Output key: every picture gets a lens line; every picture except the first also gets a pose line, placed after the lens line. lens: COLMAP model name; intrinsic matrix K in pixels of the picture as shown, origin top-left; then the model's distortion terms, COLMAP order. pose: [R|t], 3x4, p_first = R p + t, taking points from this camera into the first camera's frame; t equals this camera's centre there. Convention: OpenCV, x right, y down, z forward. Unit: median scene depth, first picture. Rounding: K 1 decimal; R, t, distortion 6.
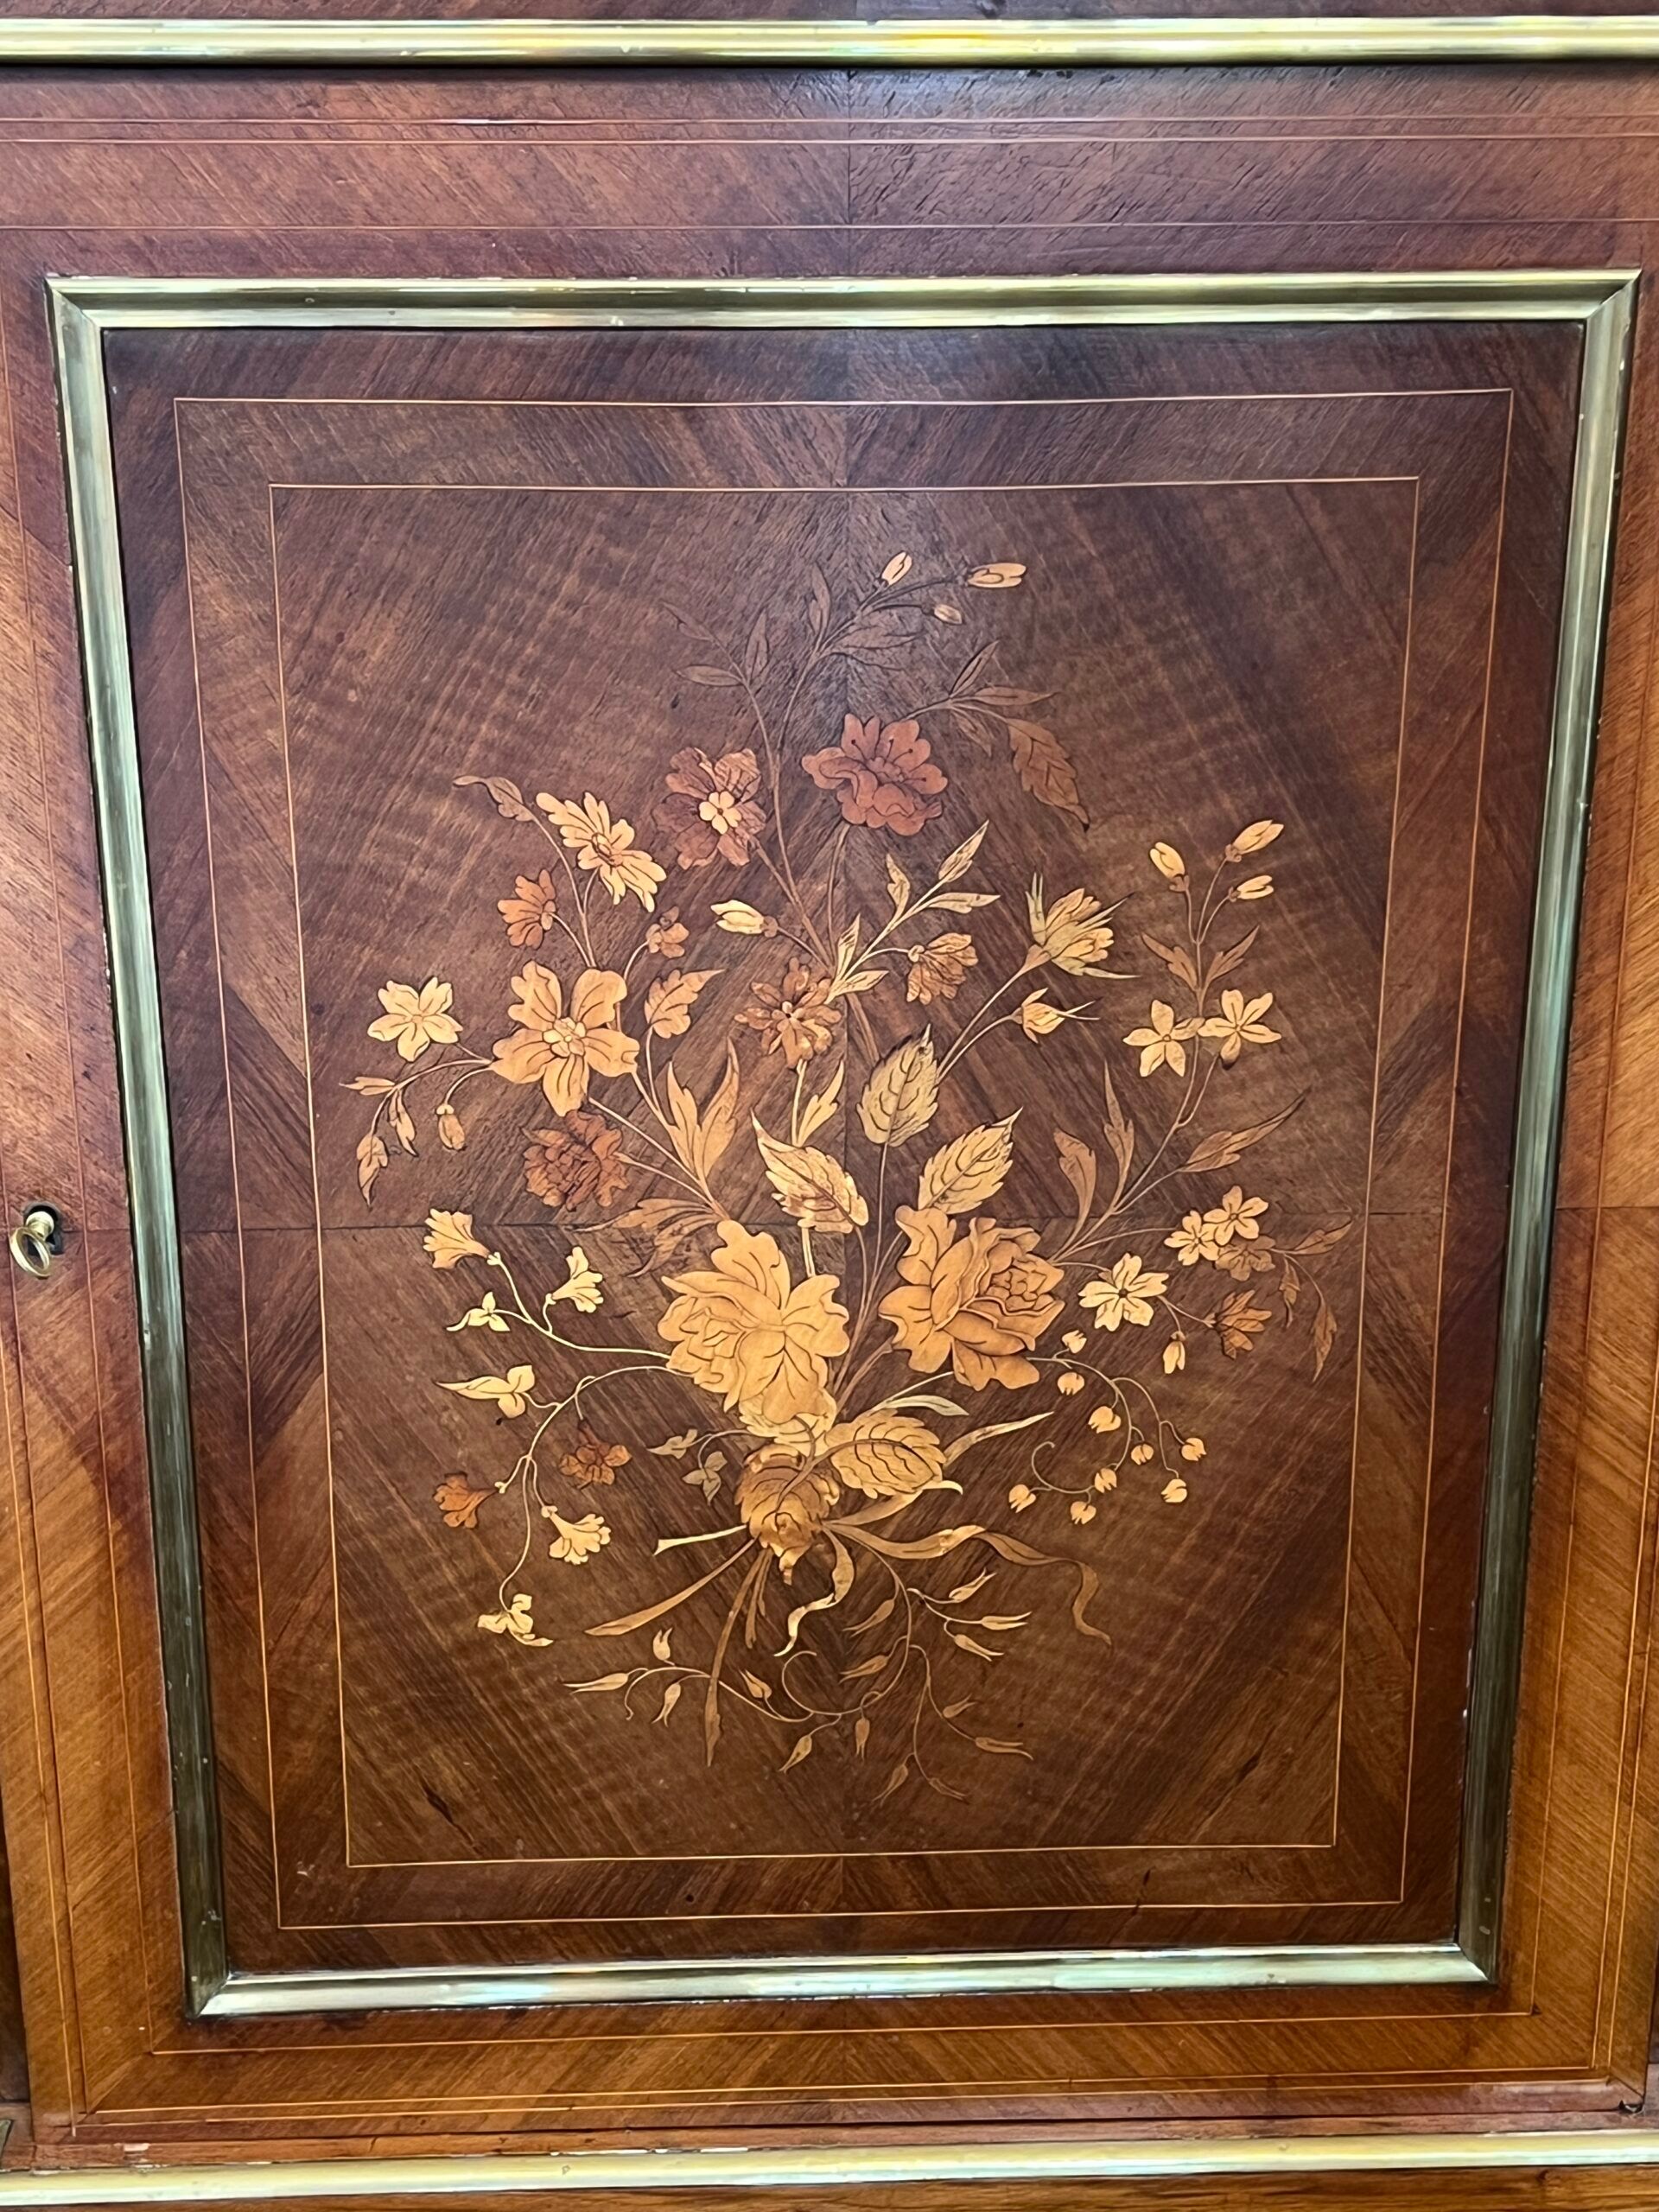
lens RADIAL K [[3906.3, 0, 826.7], [0, 3906.3, 1162.2], [0, 0, 1]] dist [0.144916, 0.000000]
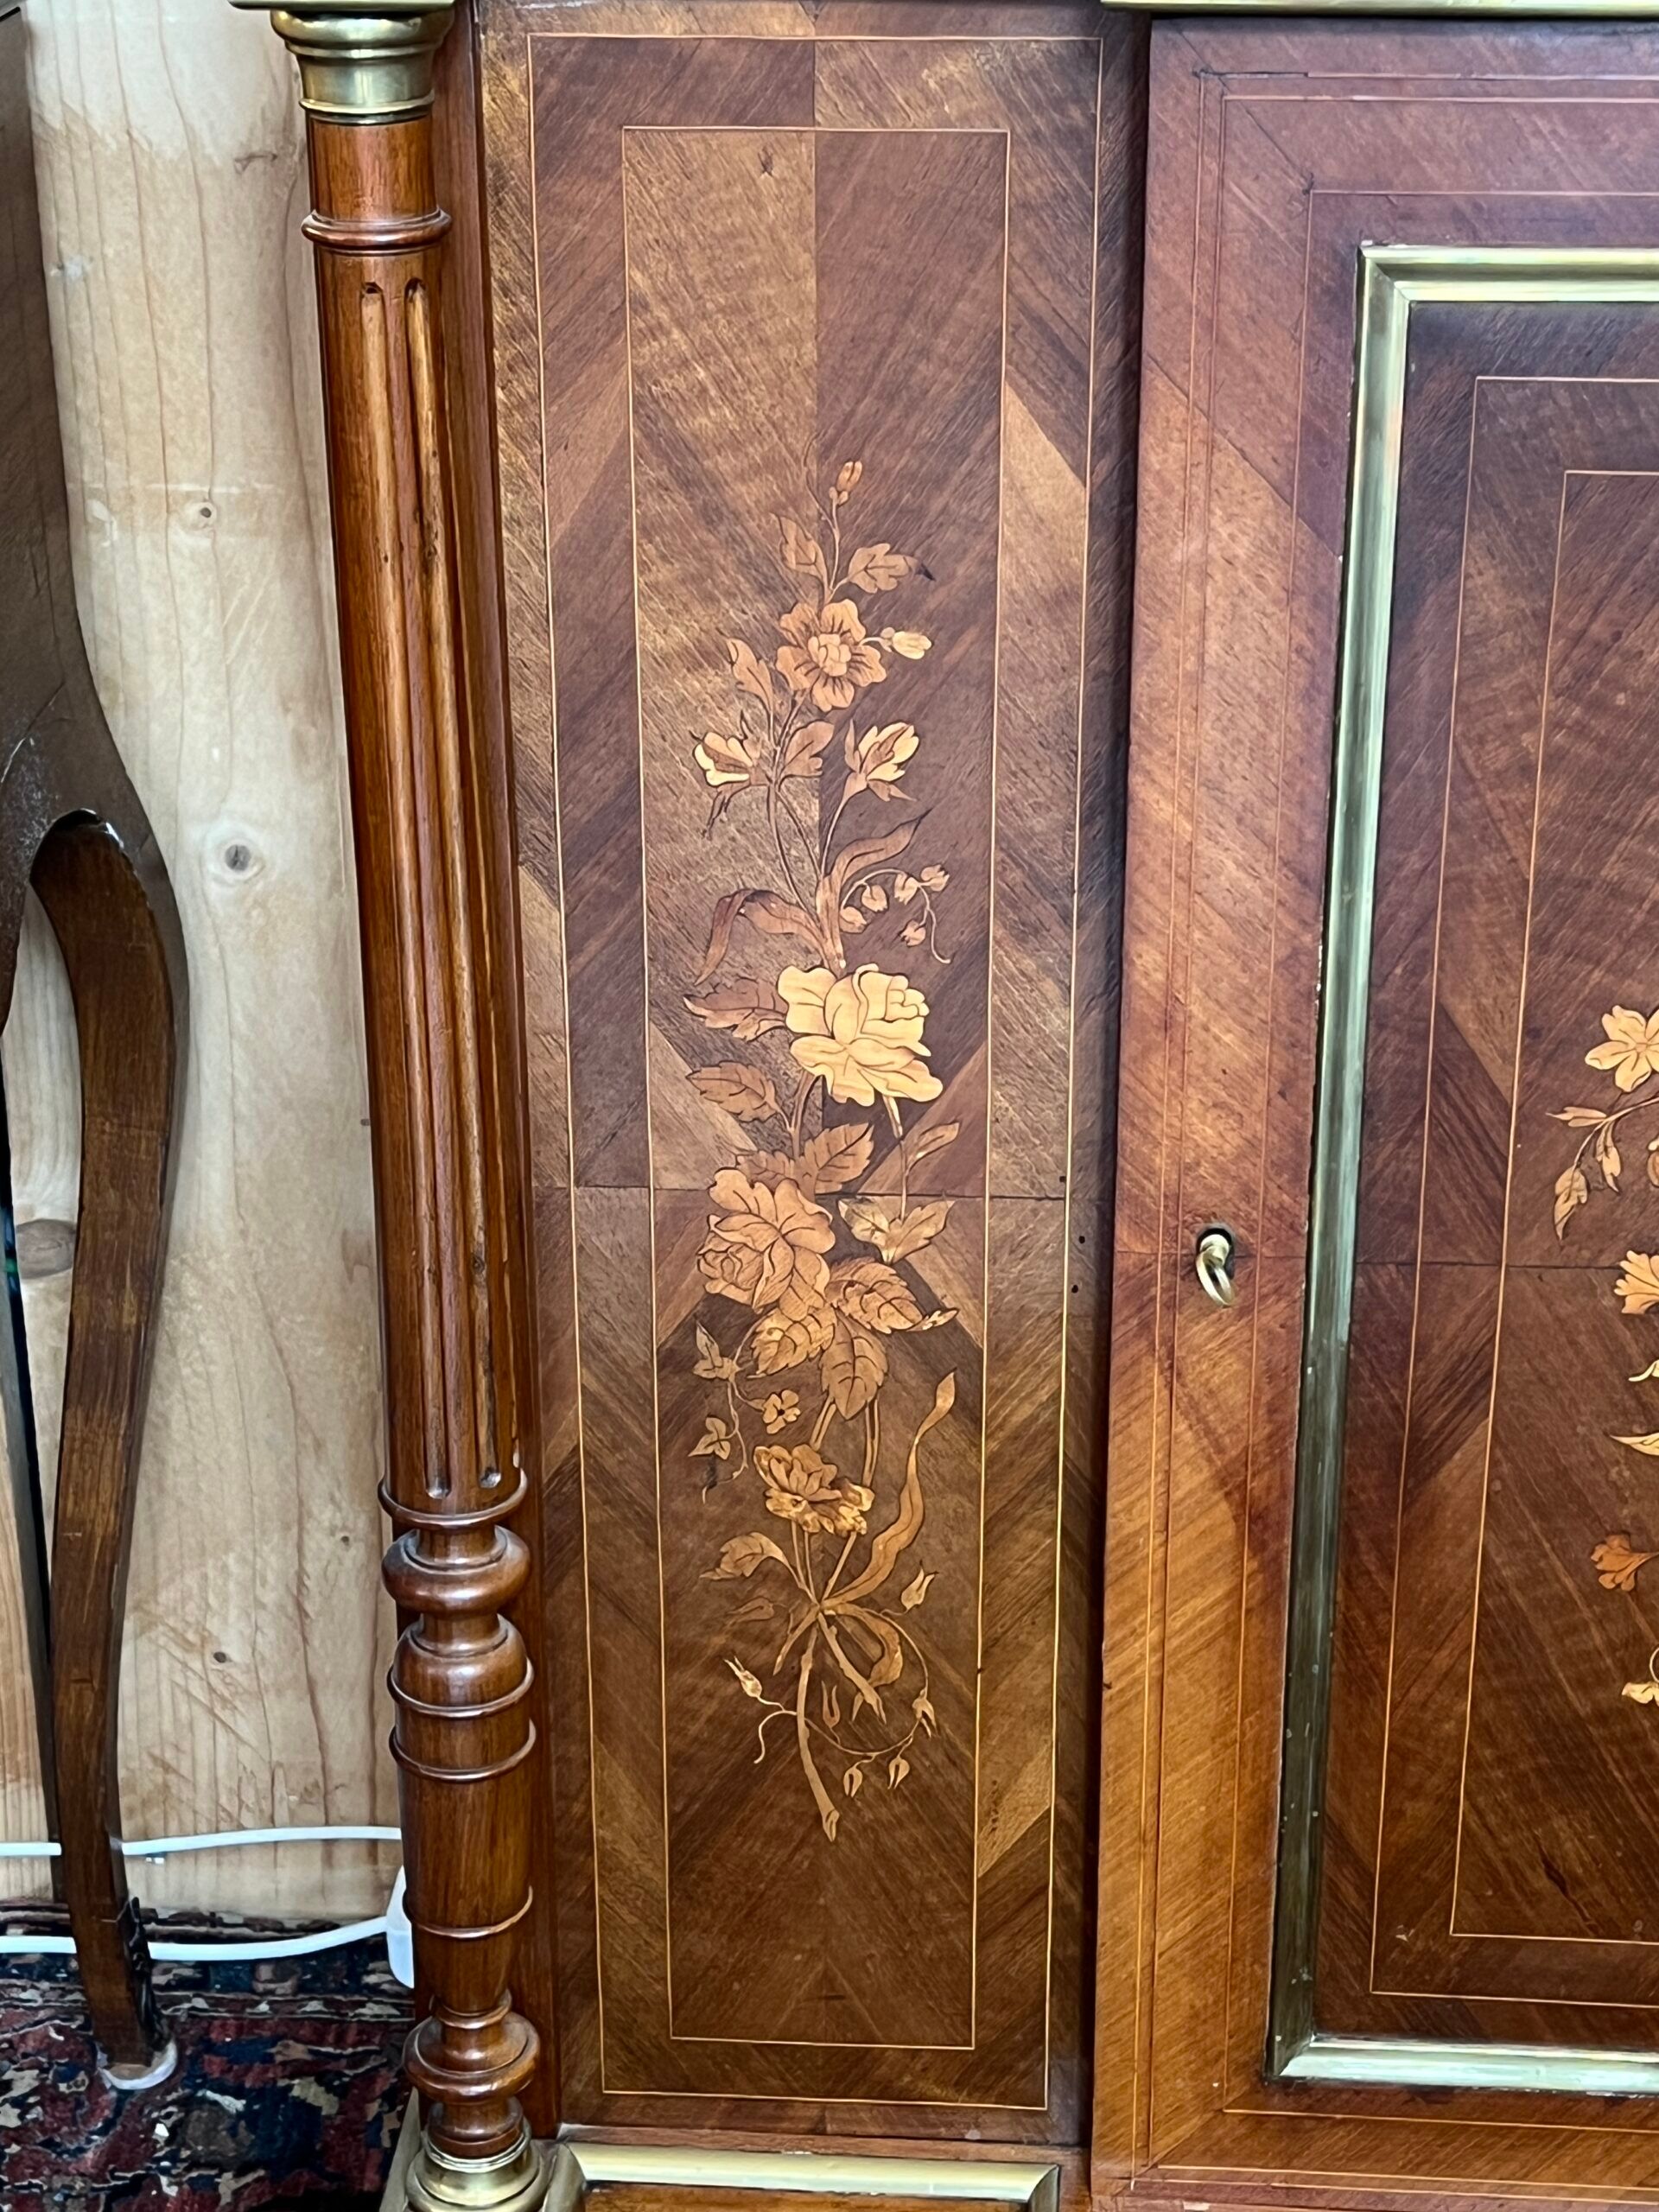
lens RADIAL K [[3906.3, 0, 839.7], [0, 3906.3, 1161.1], [0, 0, 1]] dist [0.144916, 0.000000]
pose [[0.993628, 0.044661, -0.103481, -0.195402], [-0.042425, 0.998818, 0.023710, -0.023796], [0.104418, -0.019169, 0.994349, 0.056900]]
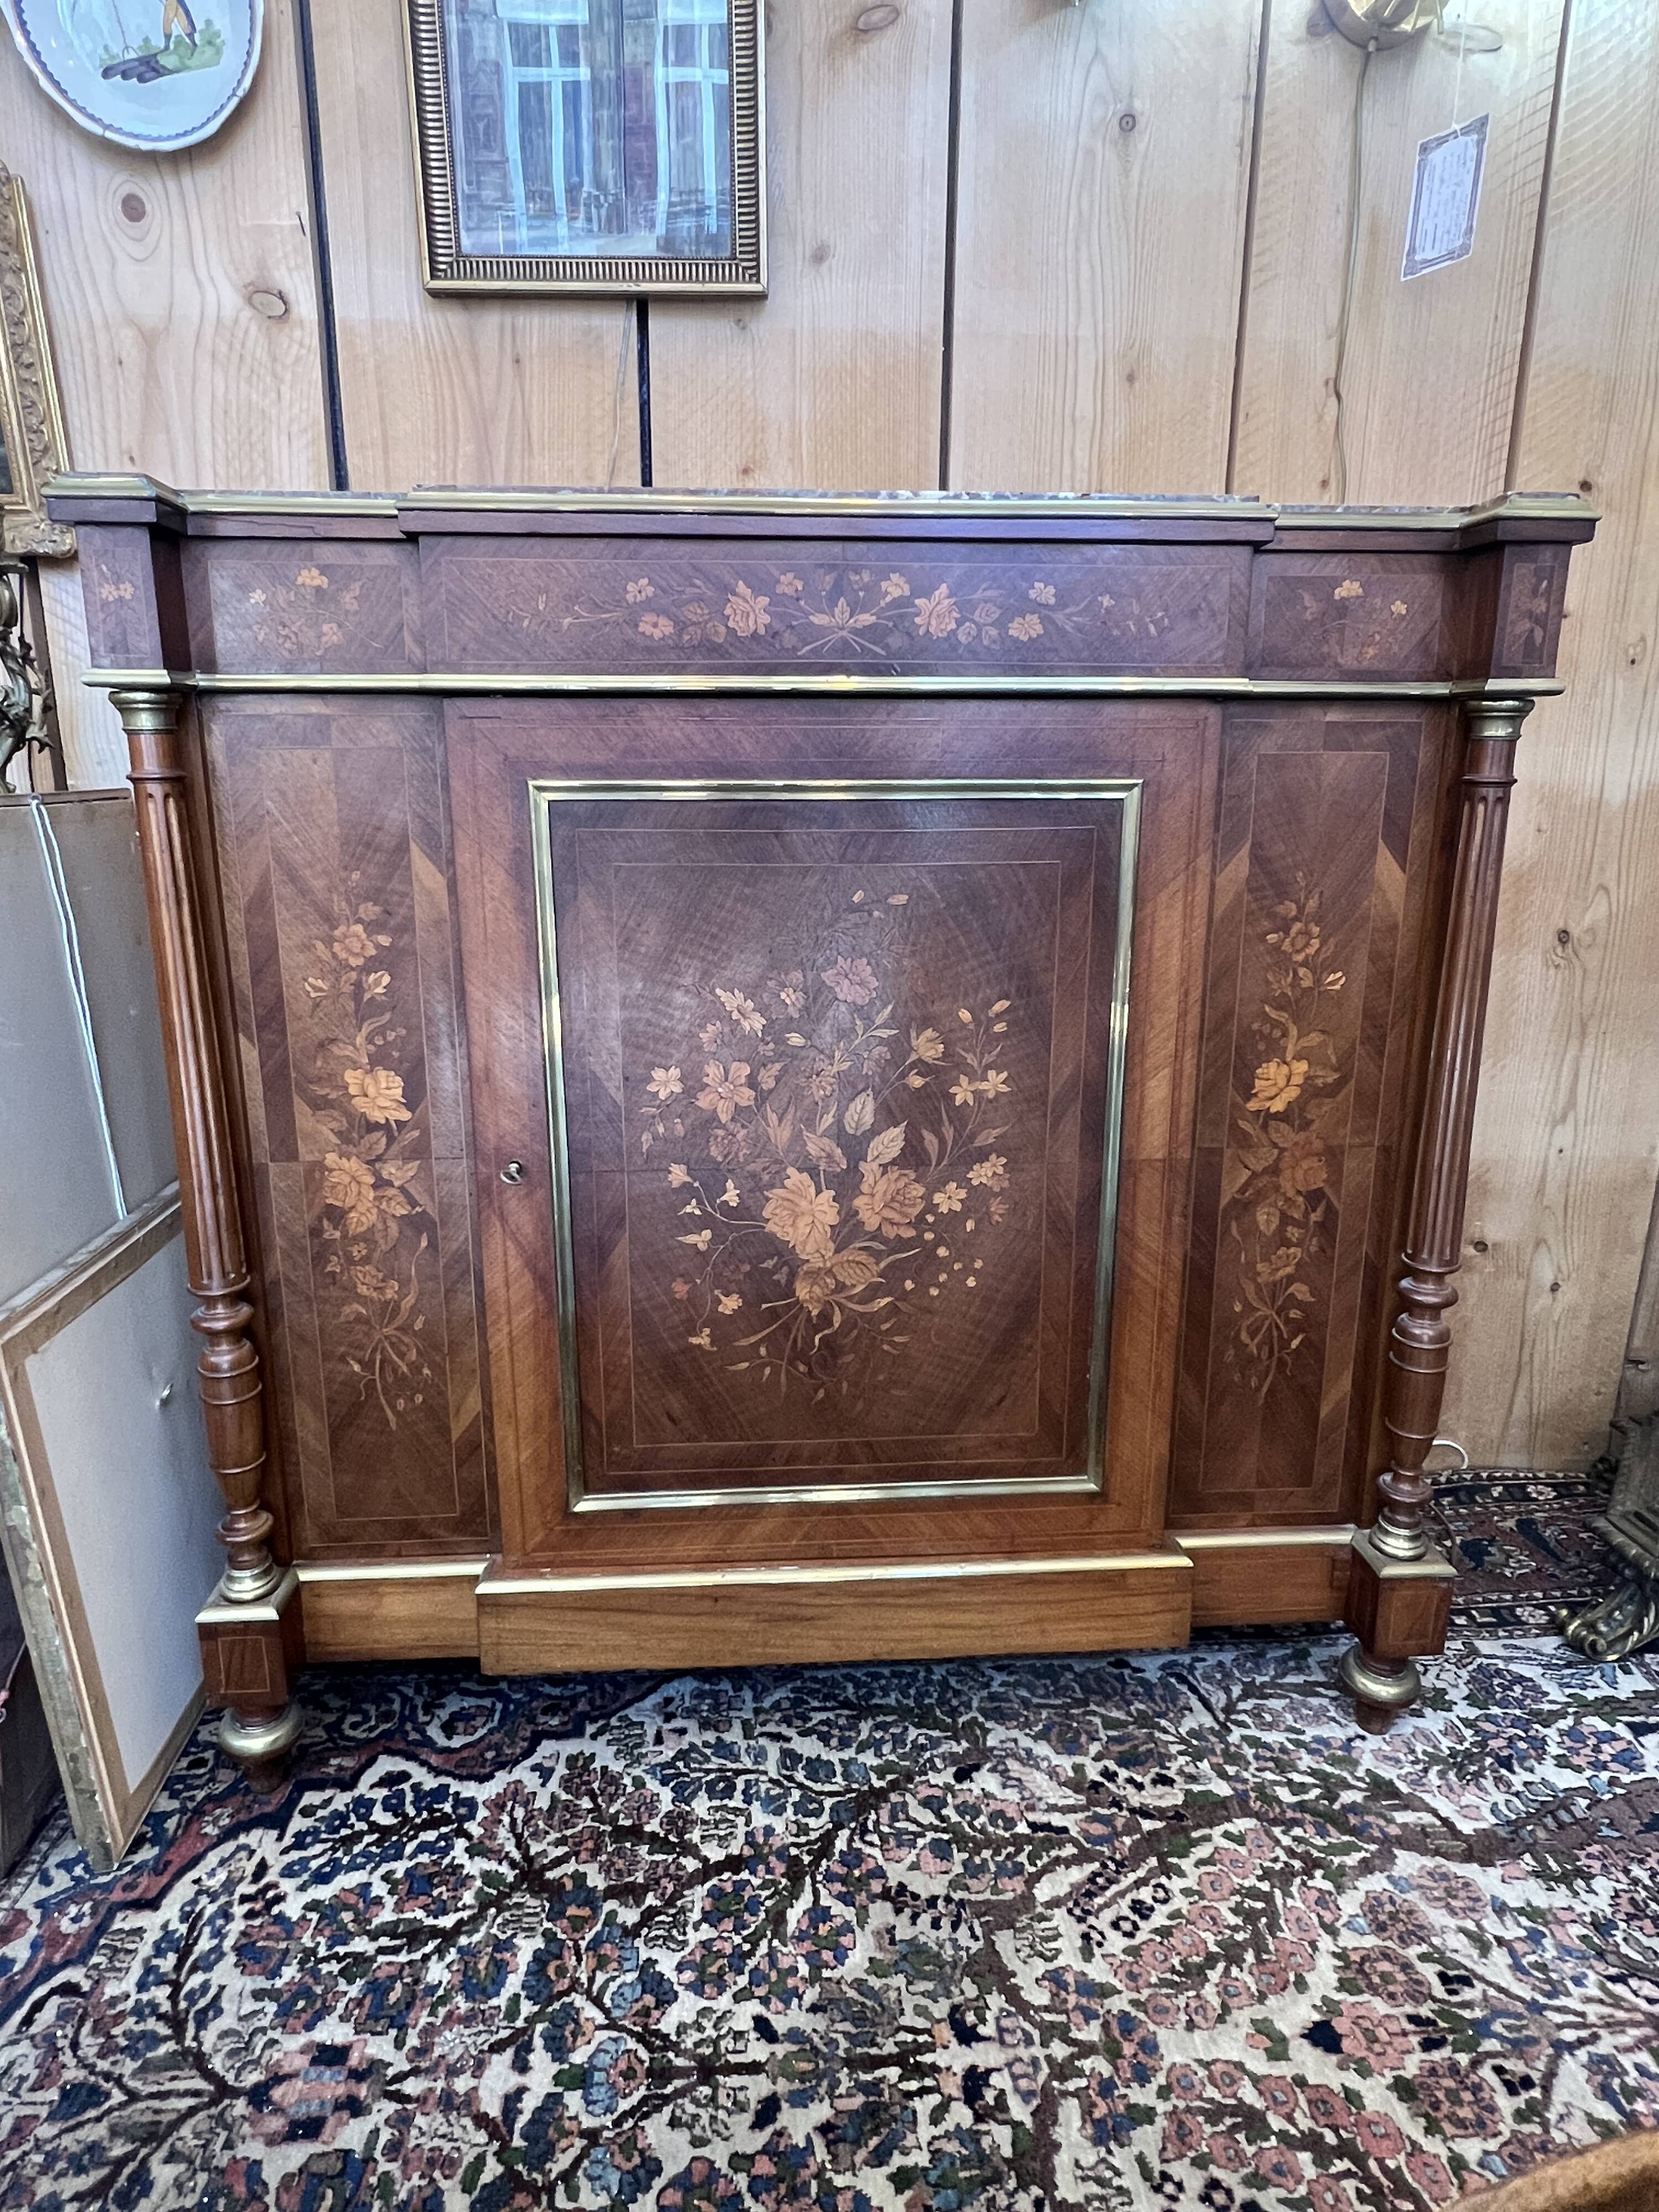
lens RADIAL K [[1308.2, 0, 819.4], [0, 1308.2, 1088.1], [0, 0, 1]] dist [-0.000359, 0.000294]
pose [[0.999805, -0.005617, 0.018957, -0.022626], [0.008833, 0.984689, -0.174095, 0.112878], [-0.017689, 0.174229, 0.984546, 0.178668]]
